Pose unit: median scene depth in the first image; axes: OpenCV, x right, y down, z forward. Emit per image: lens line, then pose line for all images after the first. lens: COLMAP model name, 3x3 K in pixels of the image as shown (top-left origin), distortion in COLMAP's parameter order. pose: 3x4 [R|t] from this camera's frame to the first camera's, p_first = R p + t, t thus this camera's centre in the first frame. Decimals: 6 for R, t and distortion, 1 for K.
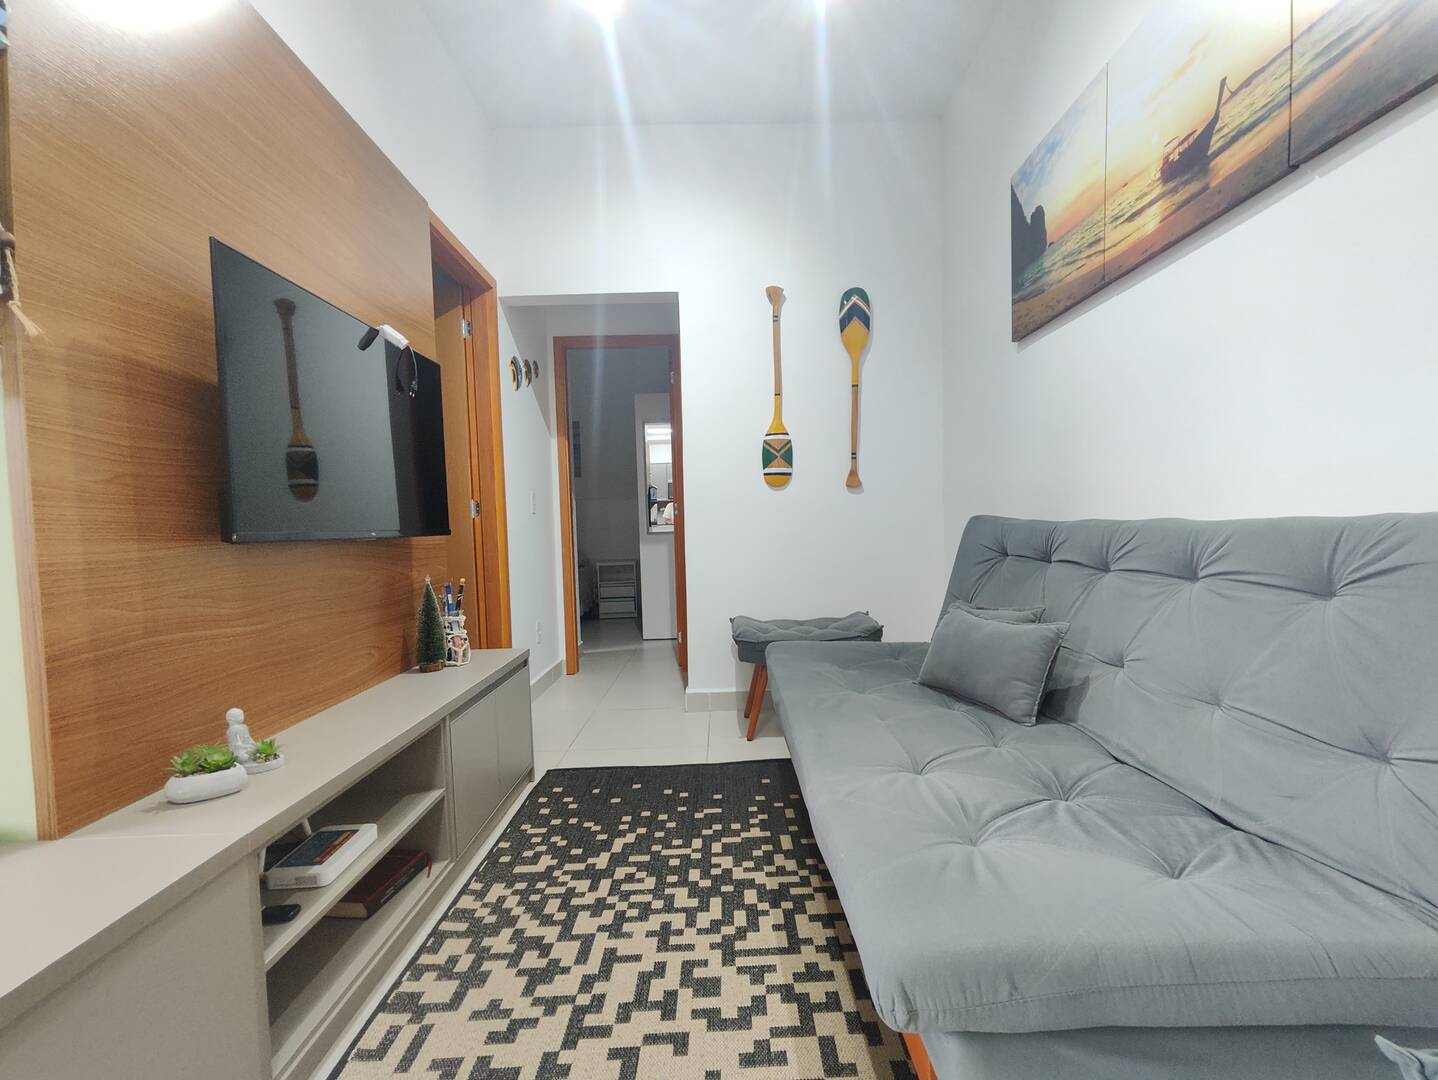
lens RADIAL K [[664.9, 0, 734.2], [0, 664.9, 561.1], [0, 0, 1]] dist [-0.005401, 0.002923]
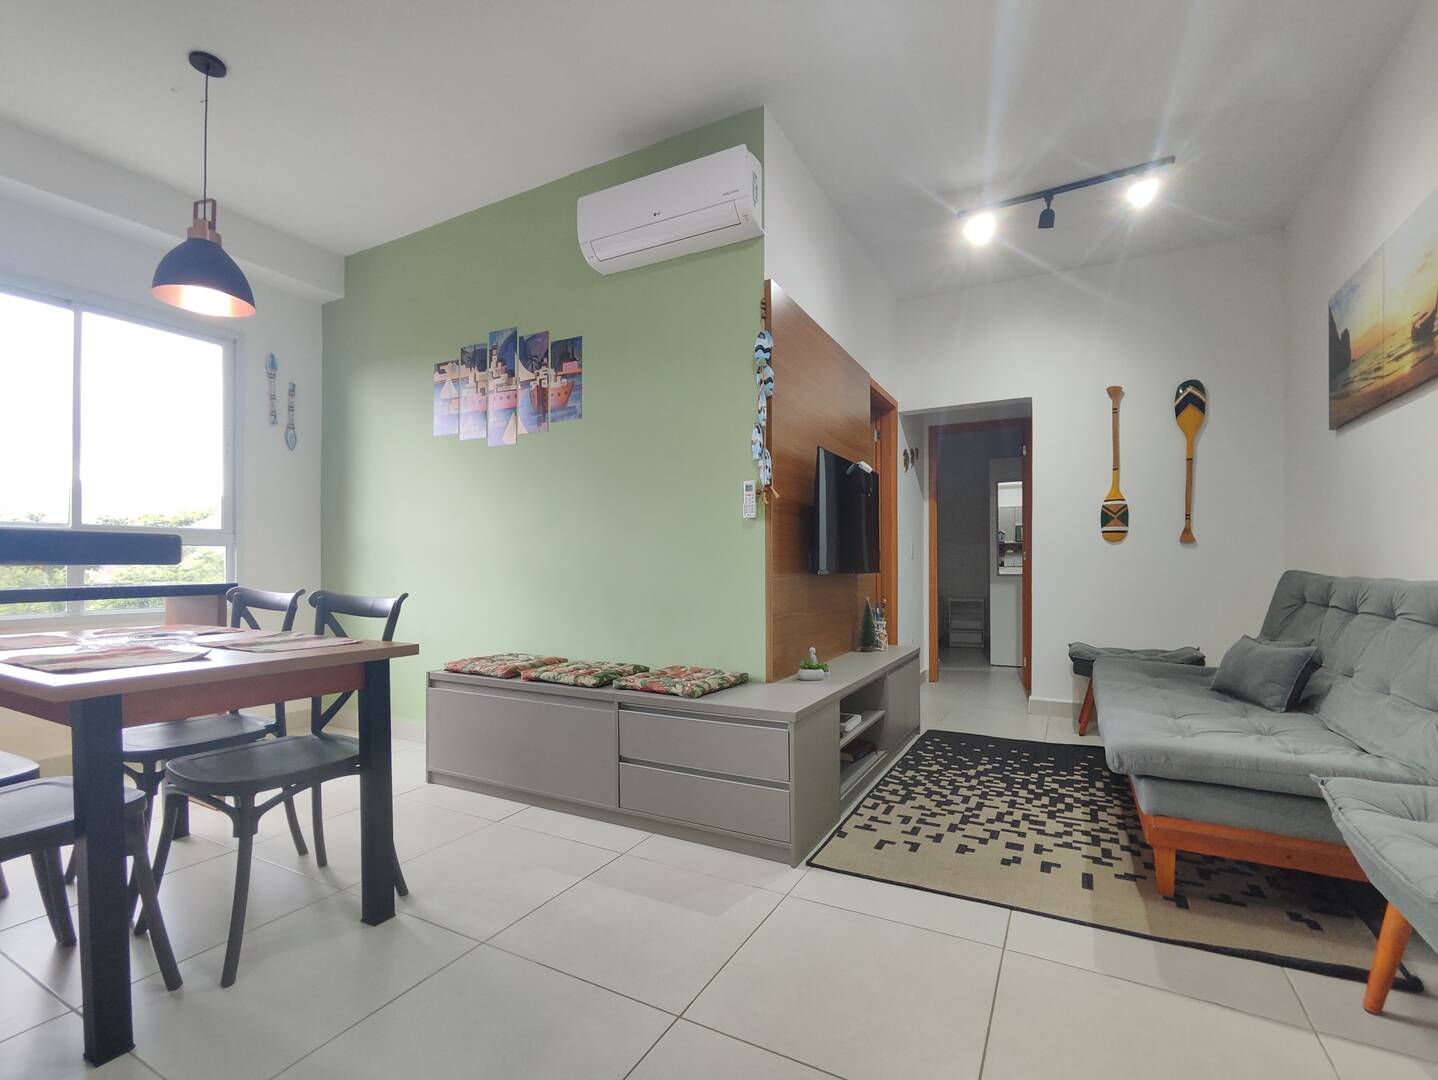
lens RADIAL K [[664.9, 0, 724.8], [0, 664.9, 560.6], [0, 0, 1]] dist [-0.005401, 0.002923]
pose [[0.873897, 0.023226, -0.485556, 0.059371], [-0.051010, 0.997725, -0.044081, 0.028908], [0.483428, 0.063290, 0.873093, -0.818188]]
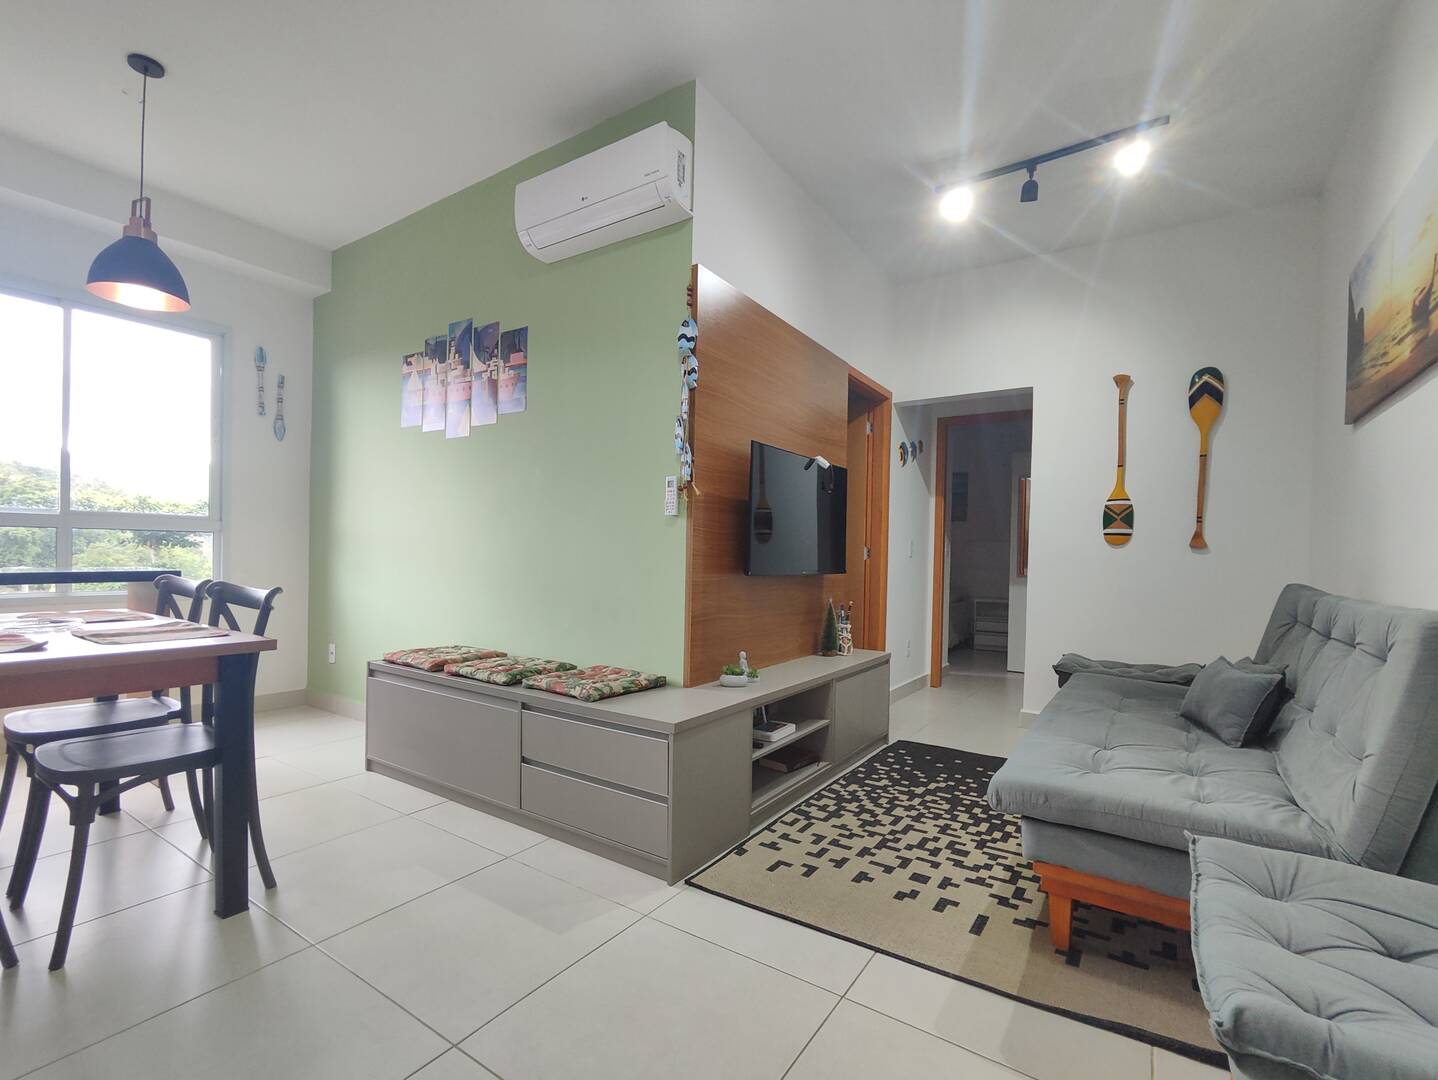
lens RADIAL K [[664.9, 0, 724.2], [0, 664.9, 559.2], [0, 0, 1]] dist [-0.005401, 0.002923]
pose [[0.821179, 0.048870, -0.568574, 0.296554], [-0.076244, 0.996790, -0.024443, -0.015239], [0.565554, 0.063422, 0.822269, -0.596776]]
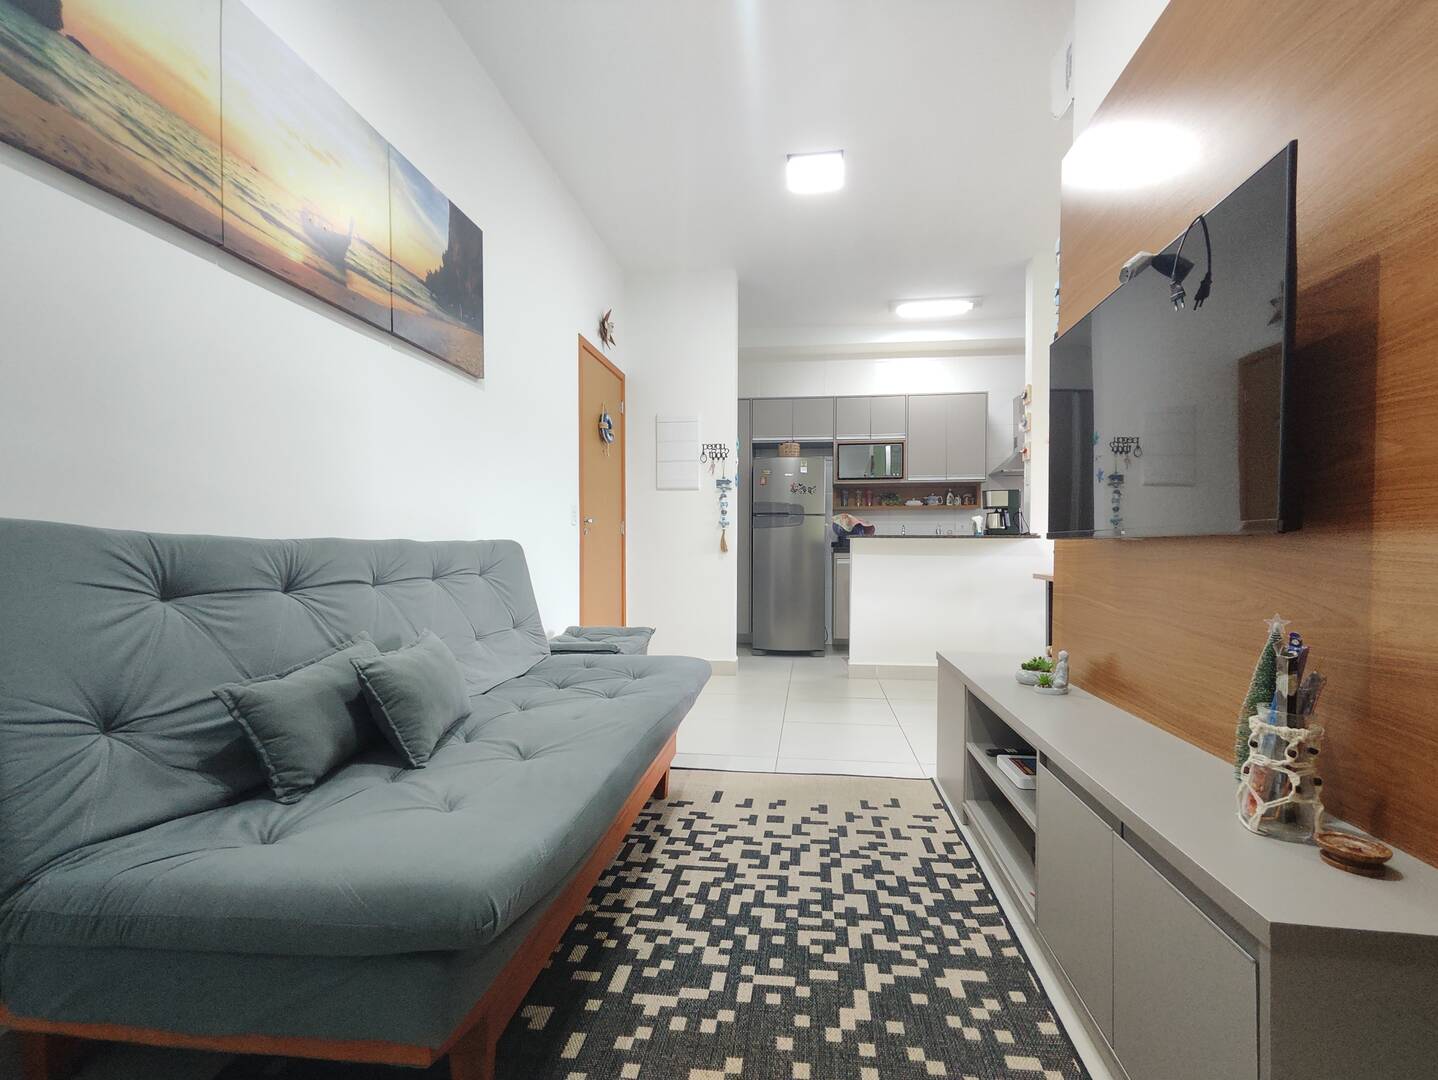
lens RADIAL K [[664.9, 0, 737.9], [0, 664.9, 553.0], [0, 0, 1]] dist [-0.005401, 0.002923]
pose [[-0.991533, 0.024352, 0.127554, -0.161630], [0.032455, 0.997559, 0.061834, -0.077992], [-0.125737, 0.065450, -0.989902, 1.806199]]
